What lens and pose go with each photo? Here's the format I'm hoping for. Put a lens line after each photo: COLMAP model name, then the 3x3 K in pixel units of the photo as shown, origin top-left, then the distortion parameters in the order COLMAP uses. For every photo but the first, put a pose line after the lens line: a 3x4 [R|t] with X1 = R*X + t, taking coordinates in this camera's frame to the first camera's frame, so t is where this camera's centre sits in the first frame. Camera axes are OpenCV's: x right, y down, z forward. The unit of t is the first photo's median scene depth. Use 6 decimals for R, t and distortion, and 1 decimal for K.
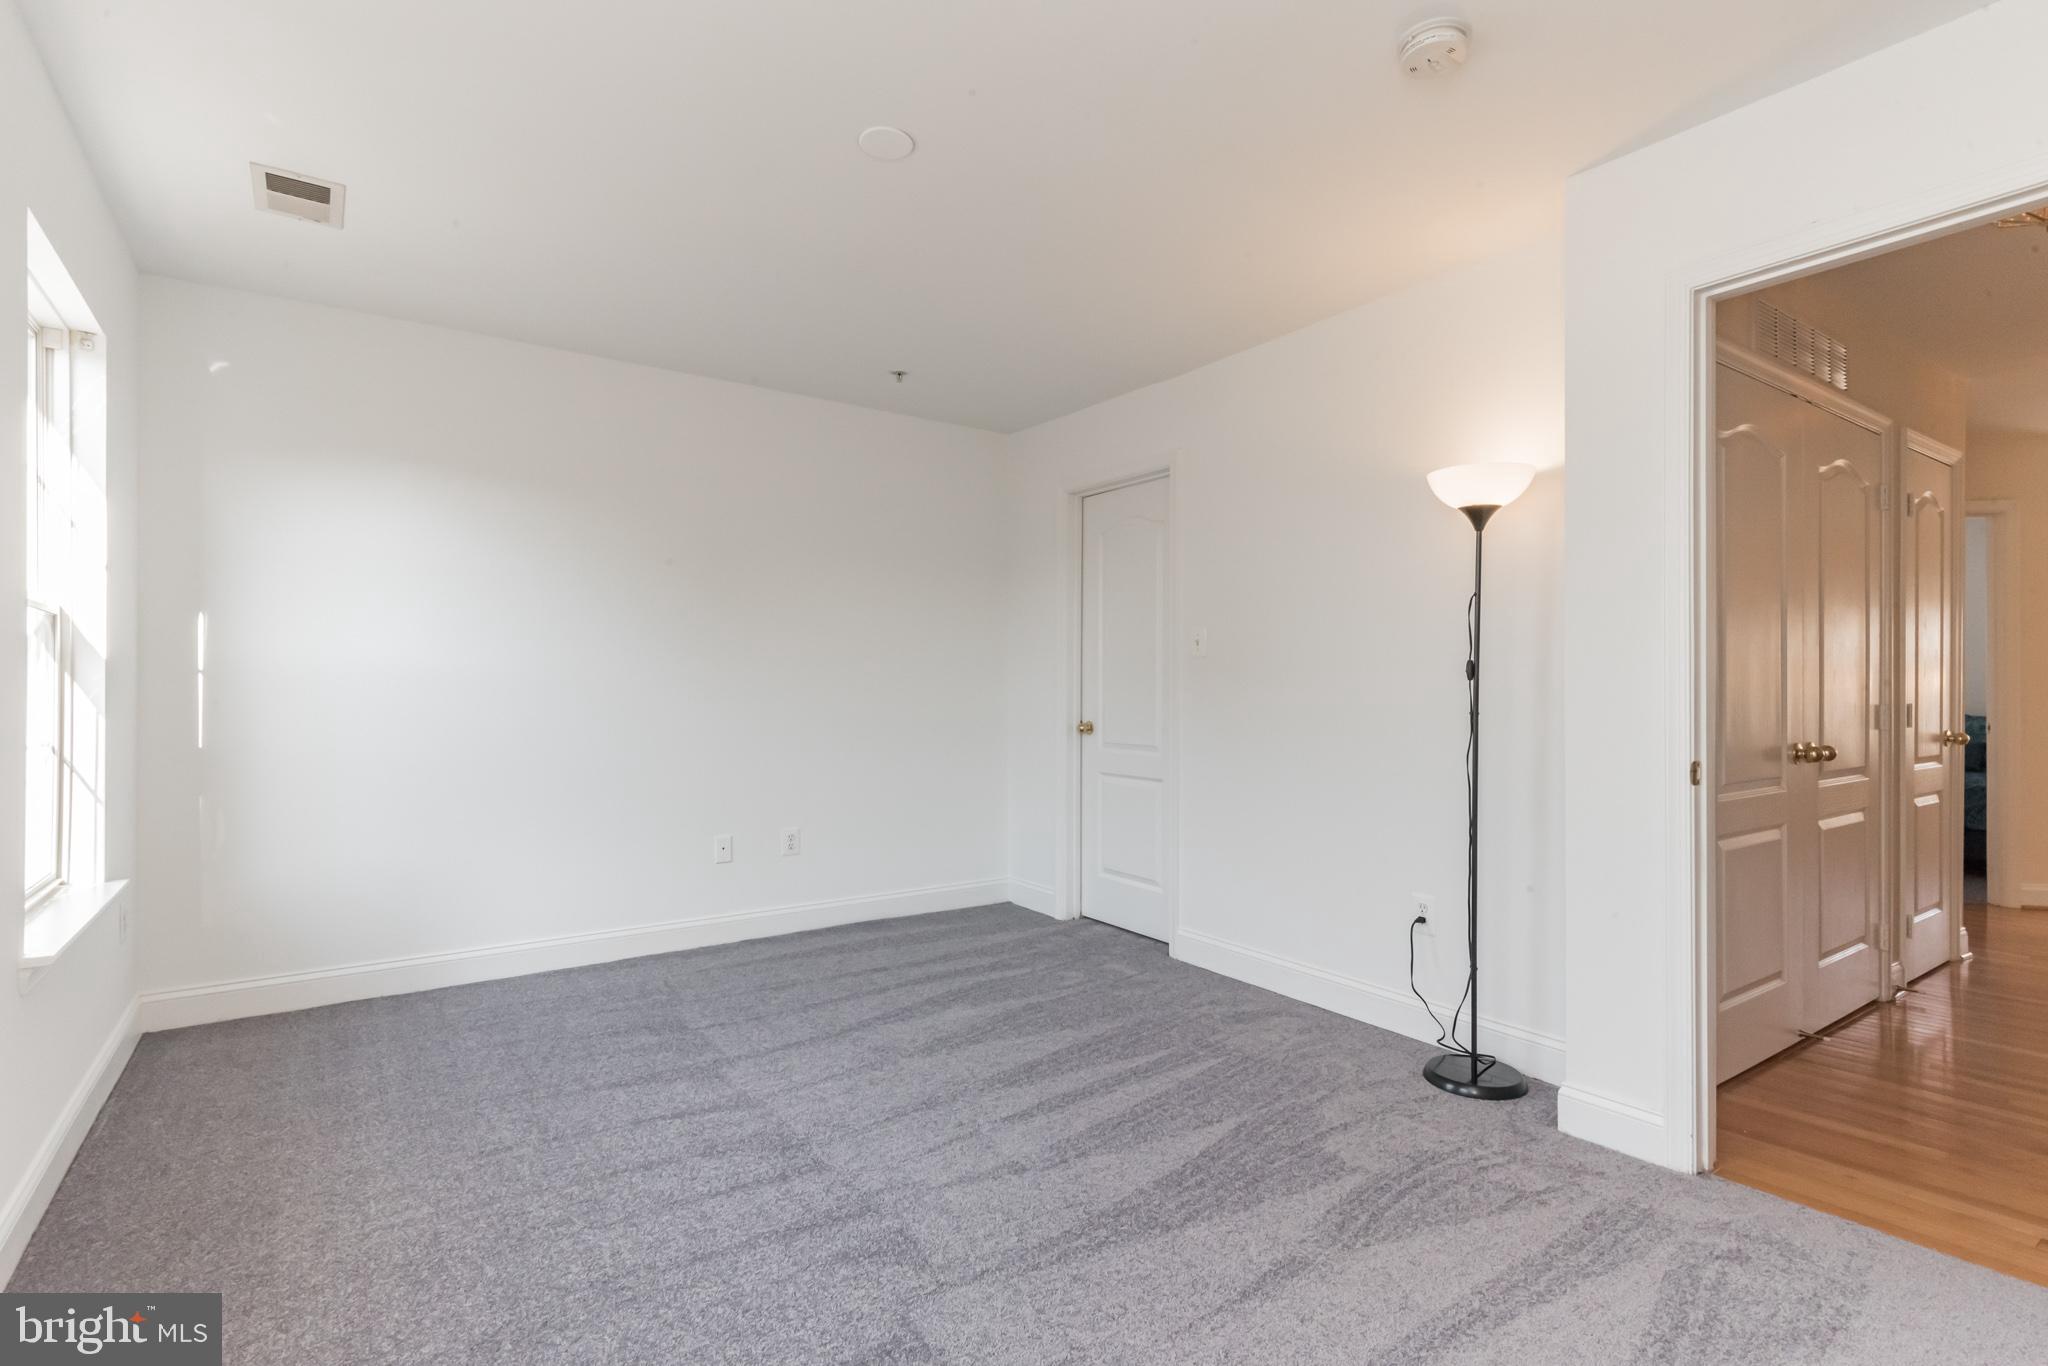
lens RADIAL K [[970.1, 0, 1023.0], [0, 970.1, 683.9], [0, 0, 1]] dist [0.023702, 0.000685]
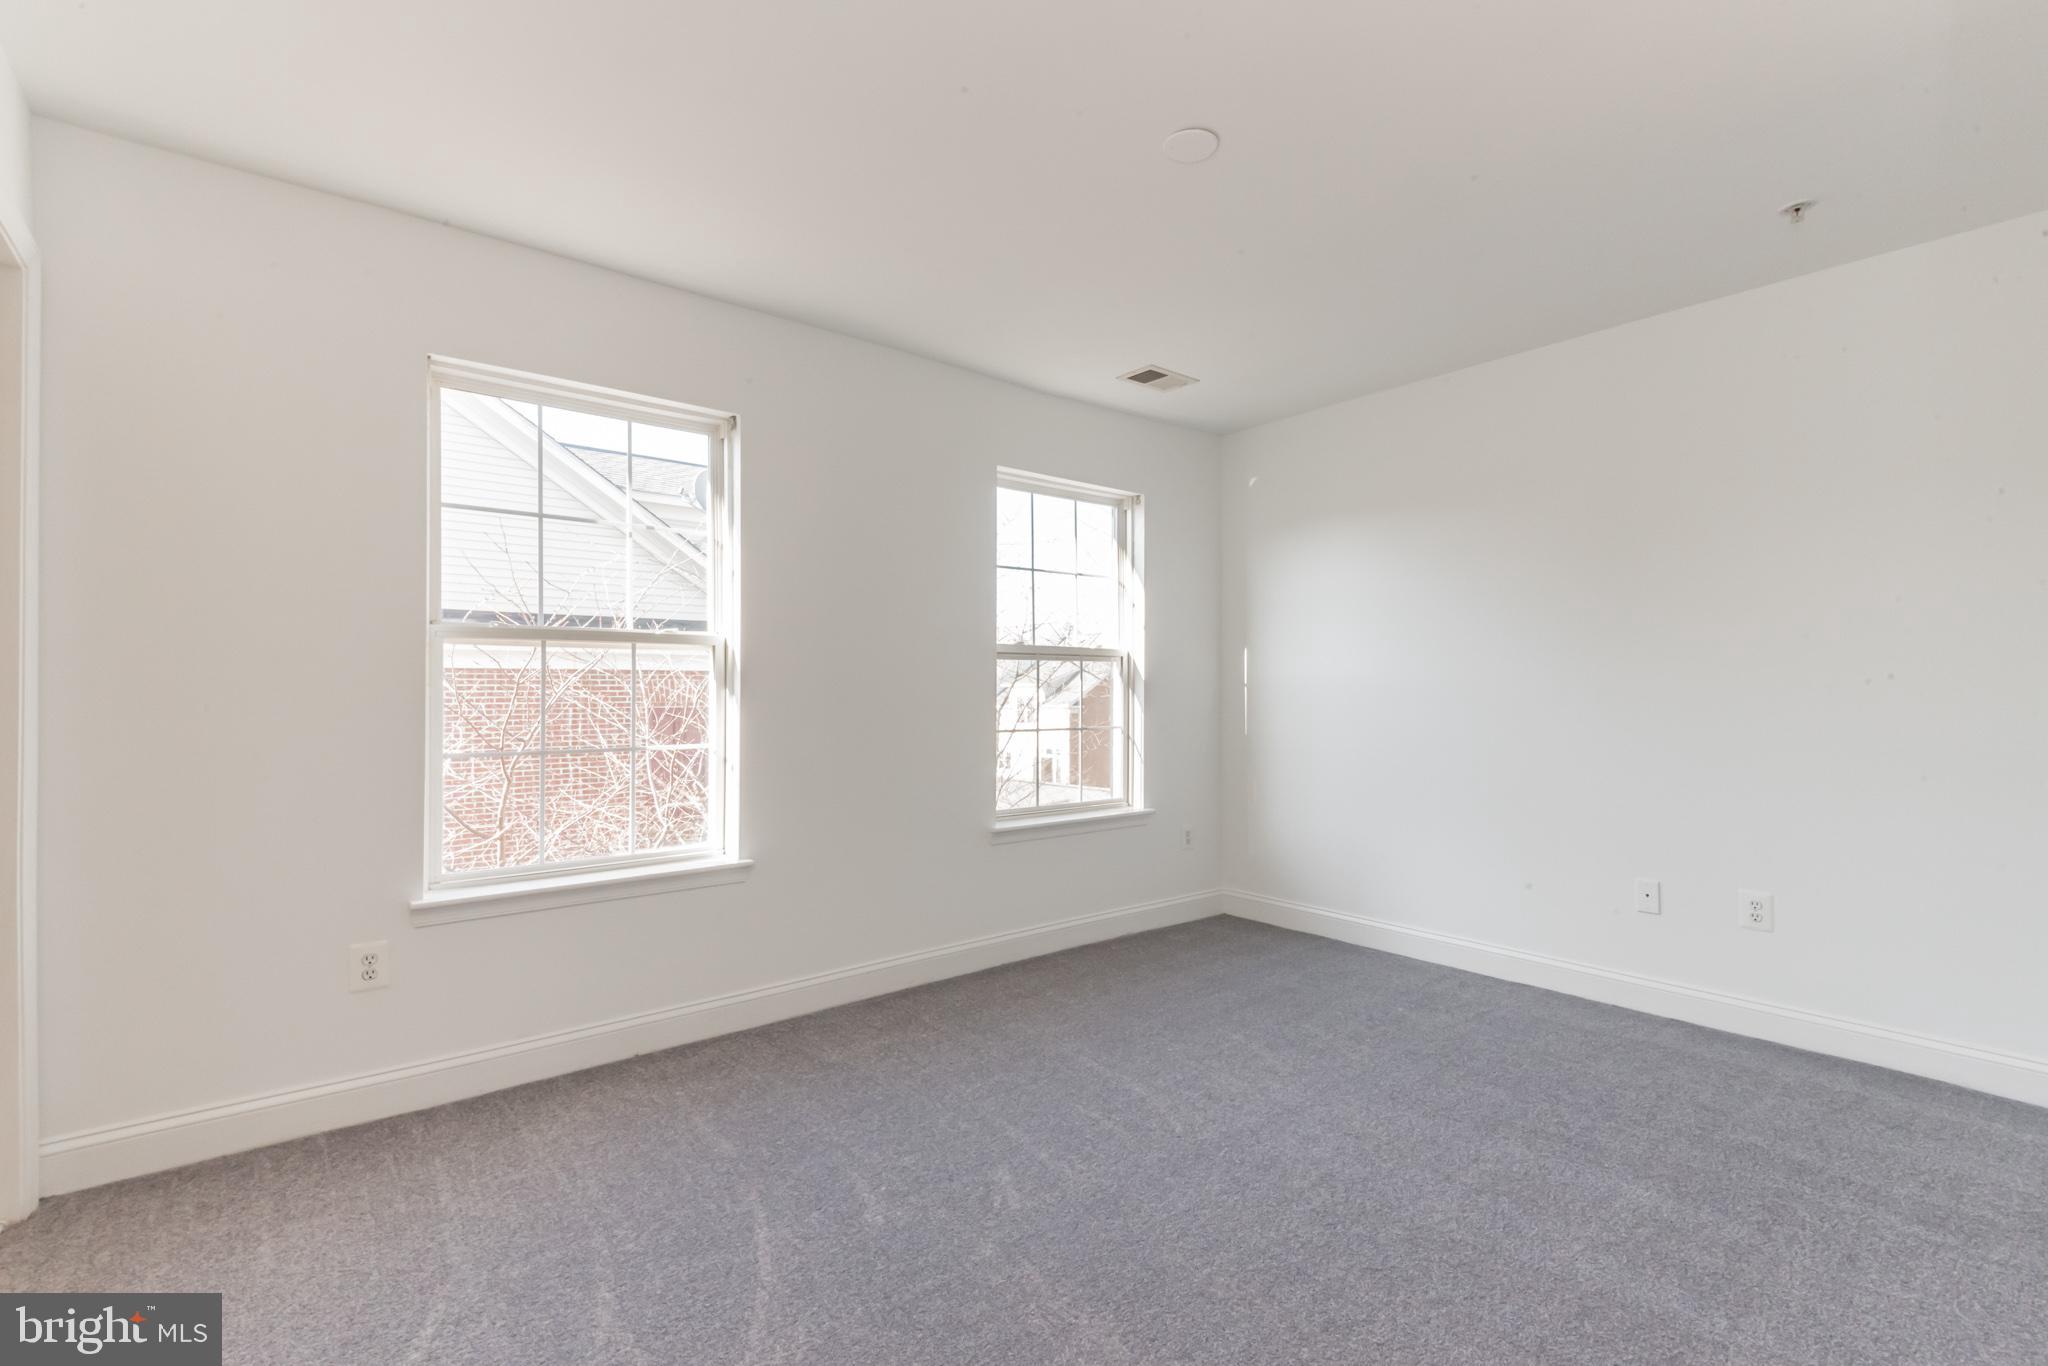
lens RADIAL K [[940.8, 0, 1024.3], [0, 940.8, 685.7], [0, 0, 1]] dist [0.006398, 0.000134]
pose [[0.059174, -0.009931, -0.998198, 0.585179], [0.003247, 0.999947, -0.009756, 0.001147], [0.998242, -0.002664, 0.059204, 0.570325]]
